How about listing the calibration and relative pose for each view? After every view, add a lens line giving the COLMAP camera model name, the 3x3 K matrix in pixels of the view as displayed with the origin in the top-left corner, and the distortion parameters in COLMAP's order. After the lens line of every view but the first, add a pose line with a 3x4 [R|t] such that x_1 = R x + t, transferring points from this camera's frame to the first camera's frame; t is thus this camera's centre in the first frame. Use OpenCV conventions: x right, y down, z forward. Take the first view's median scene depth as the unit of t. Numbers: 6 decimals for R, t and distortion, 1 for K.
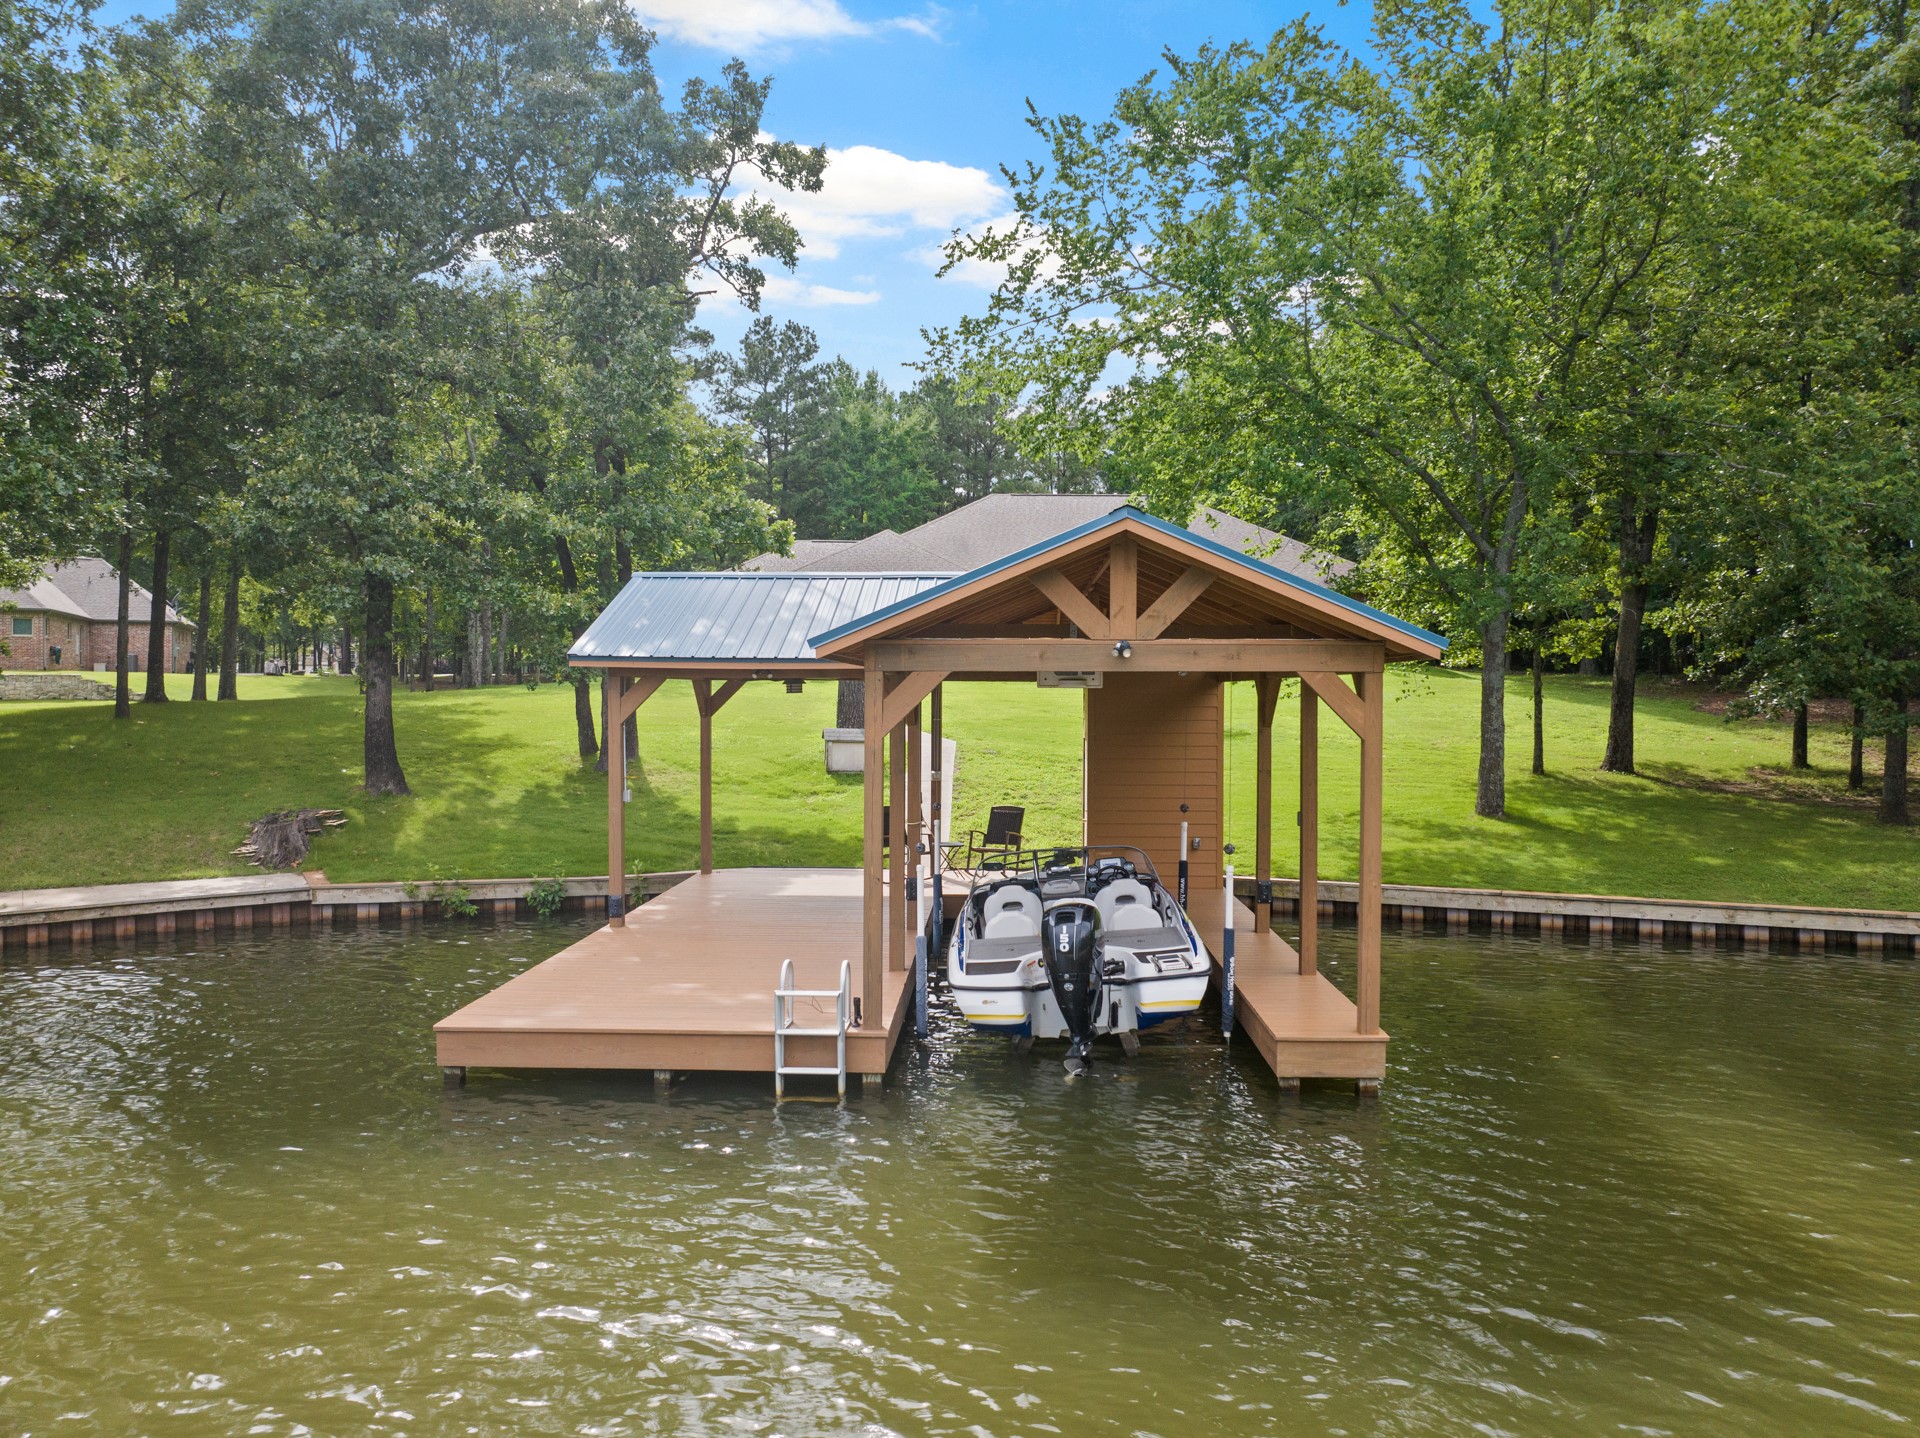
lens RADIAL K [[1347.0, 0, 964.9], [0, 1347.0, 716.3], [0, 0, 1]] dist [-0.031732, -0.012004]
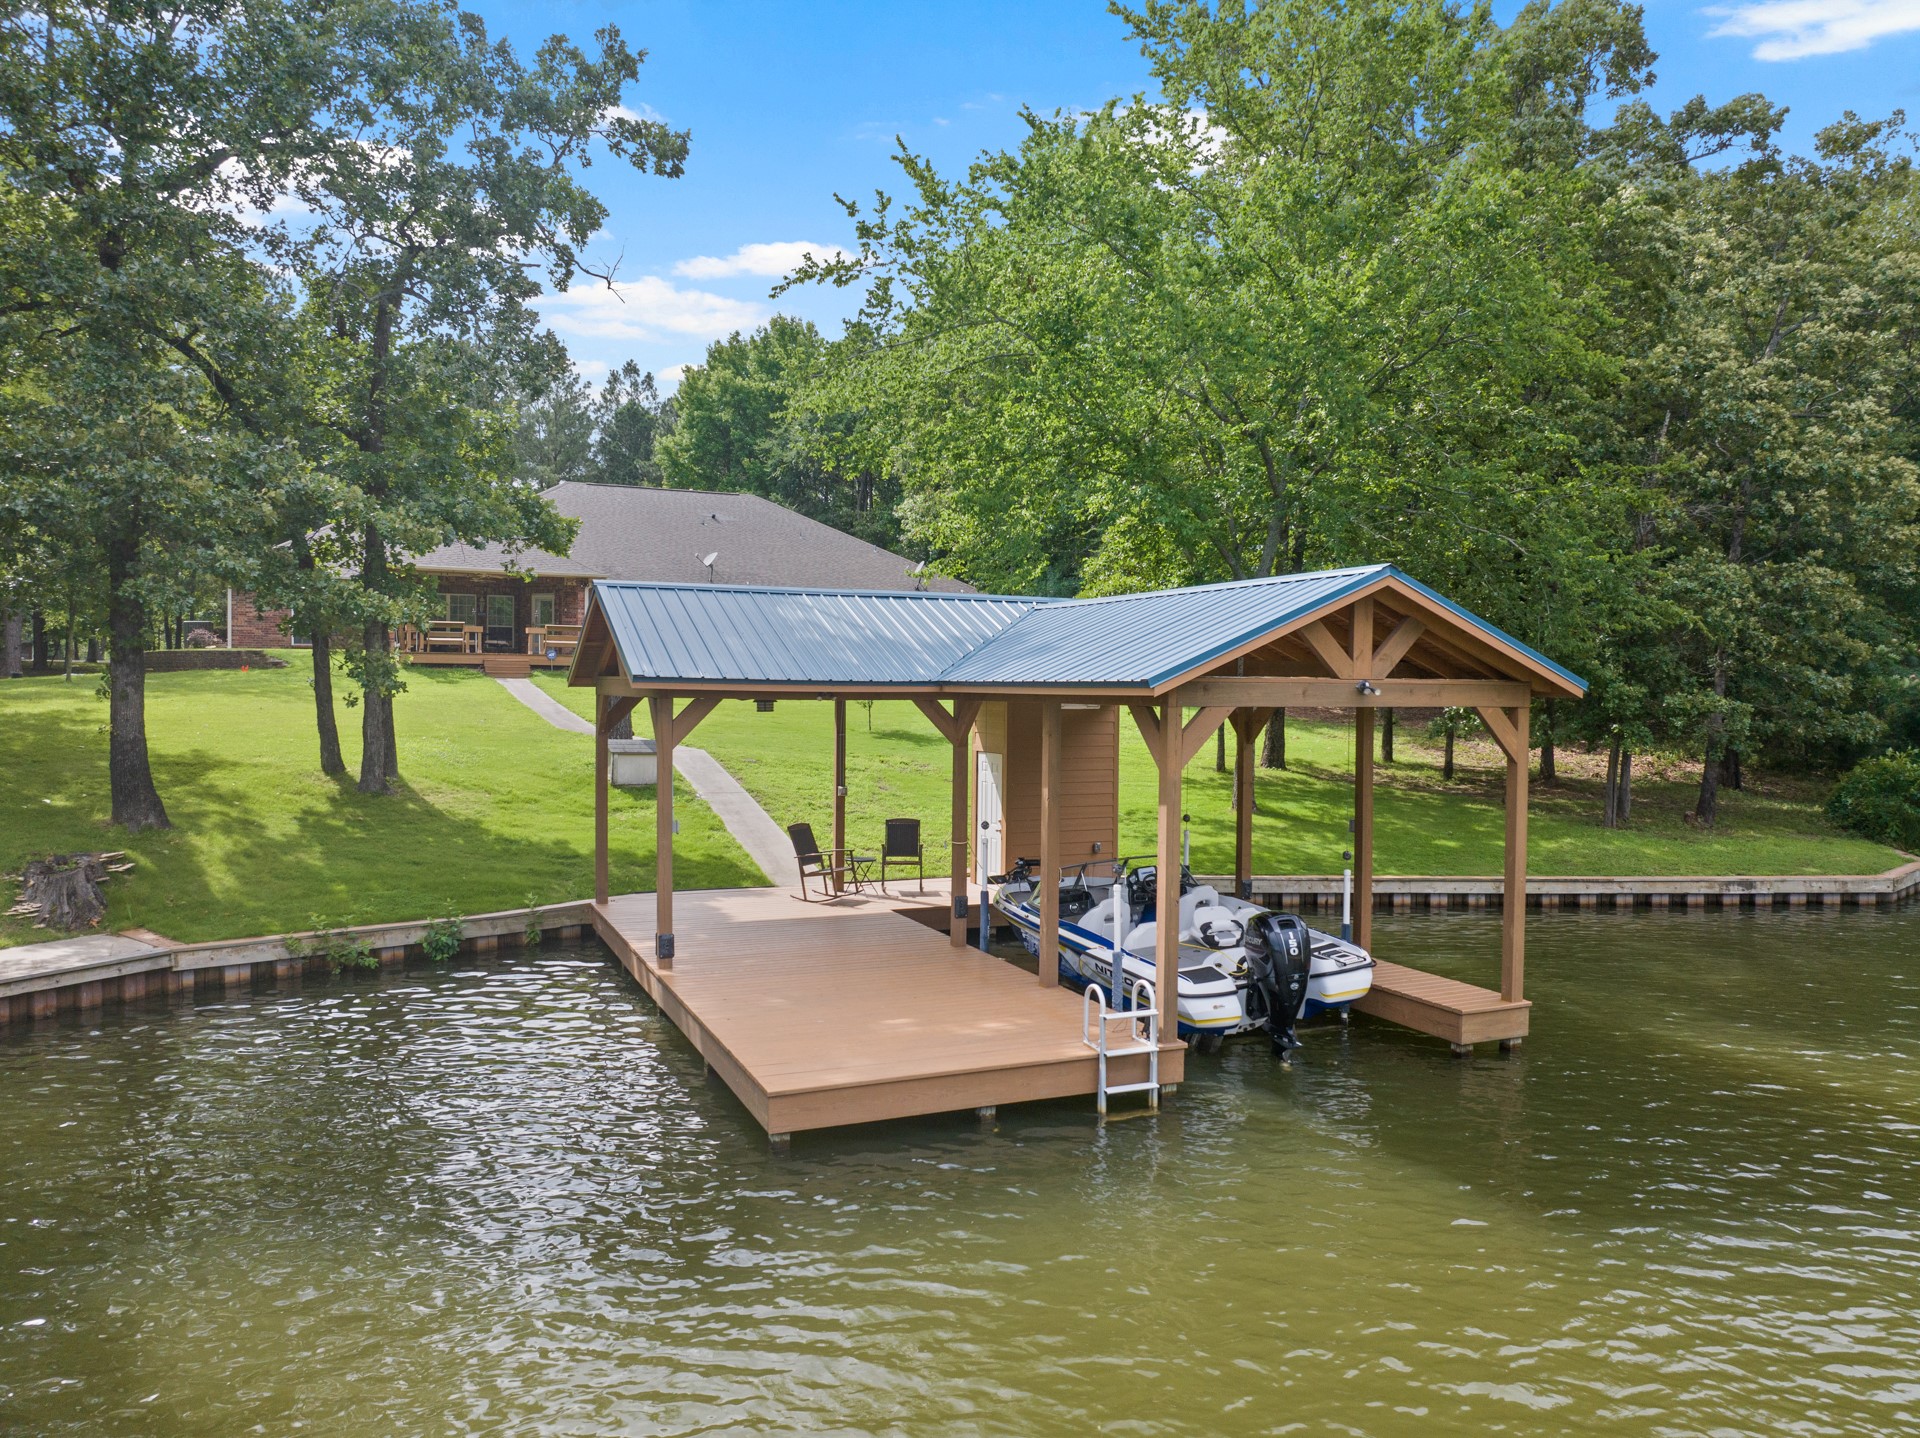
lens RADIAL K [[1347.0, 0, 959.1], [0, 1347.0, 714.6], [0, 0, 1]] dist [-0.031732, -0.012004]
pose [[0.905655, -0.003603, 0.423999, -0.395977], [0.001480, 0.999985, 0.005336, -0.019166], [-0.424012, -0.004205, 0.905647, 0.064012]]
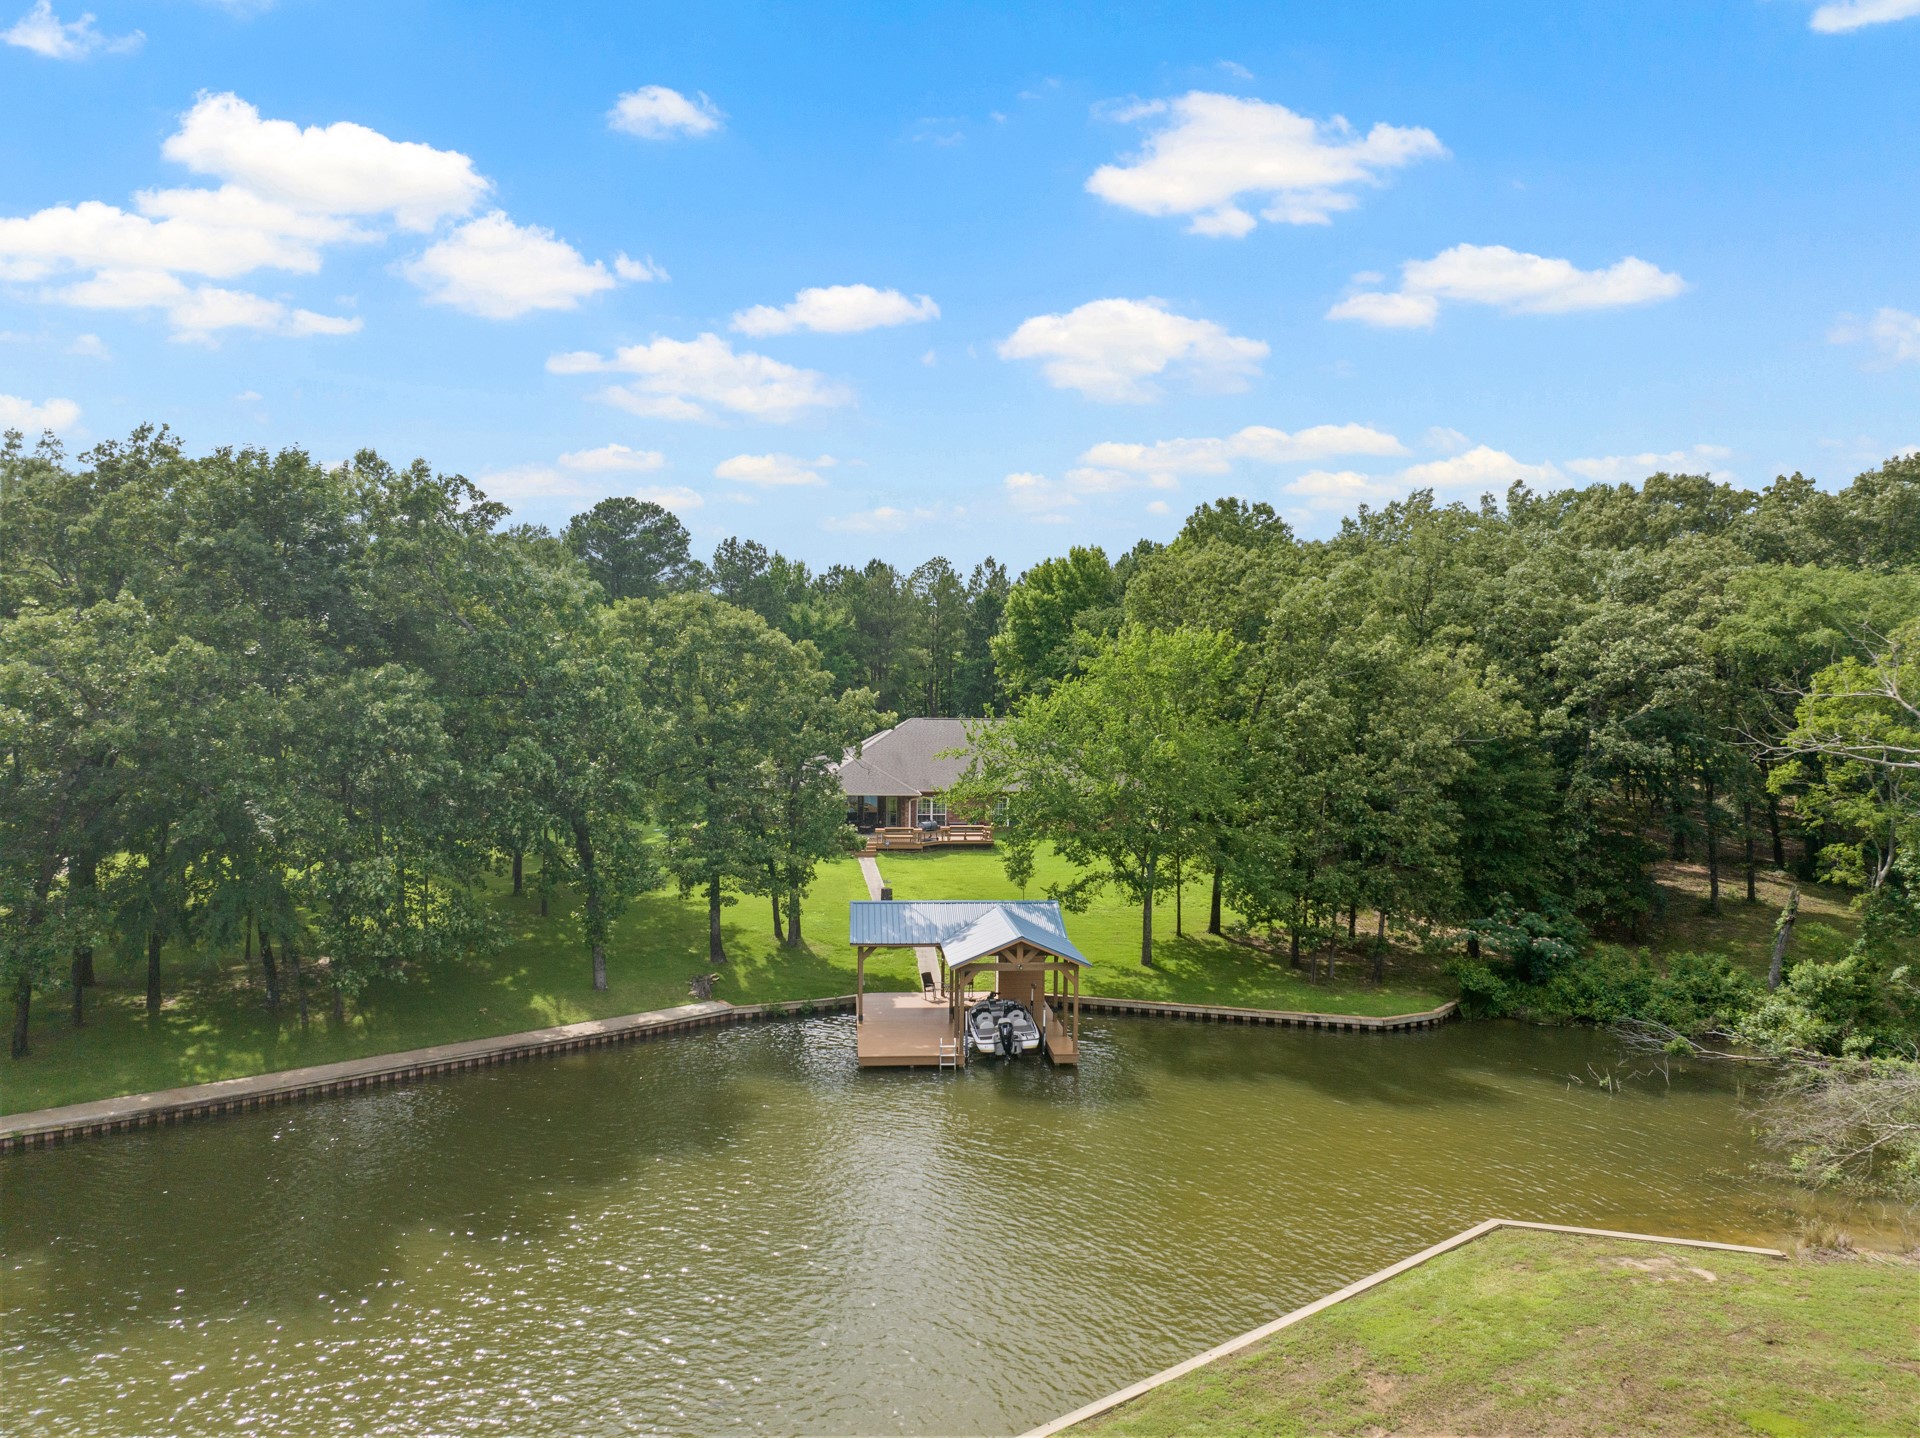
lens RADIAL K [[1347.0, 0, 962.8], [0, 1347.0, 711.1], [0, 0, 1]] dist [-0.031732, -0.012004]
pose [[0.992730, 0.007239, 0.120142, -0.347840], [-0.006262, 0.999944, -0.008503, -0.488444], [-0.120197, 0.007689, 0.992720, -1.931828]]
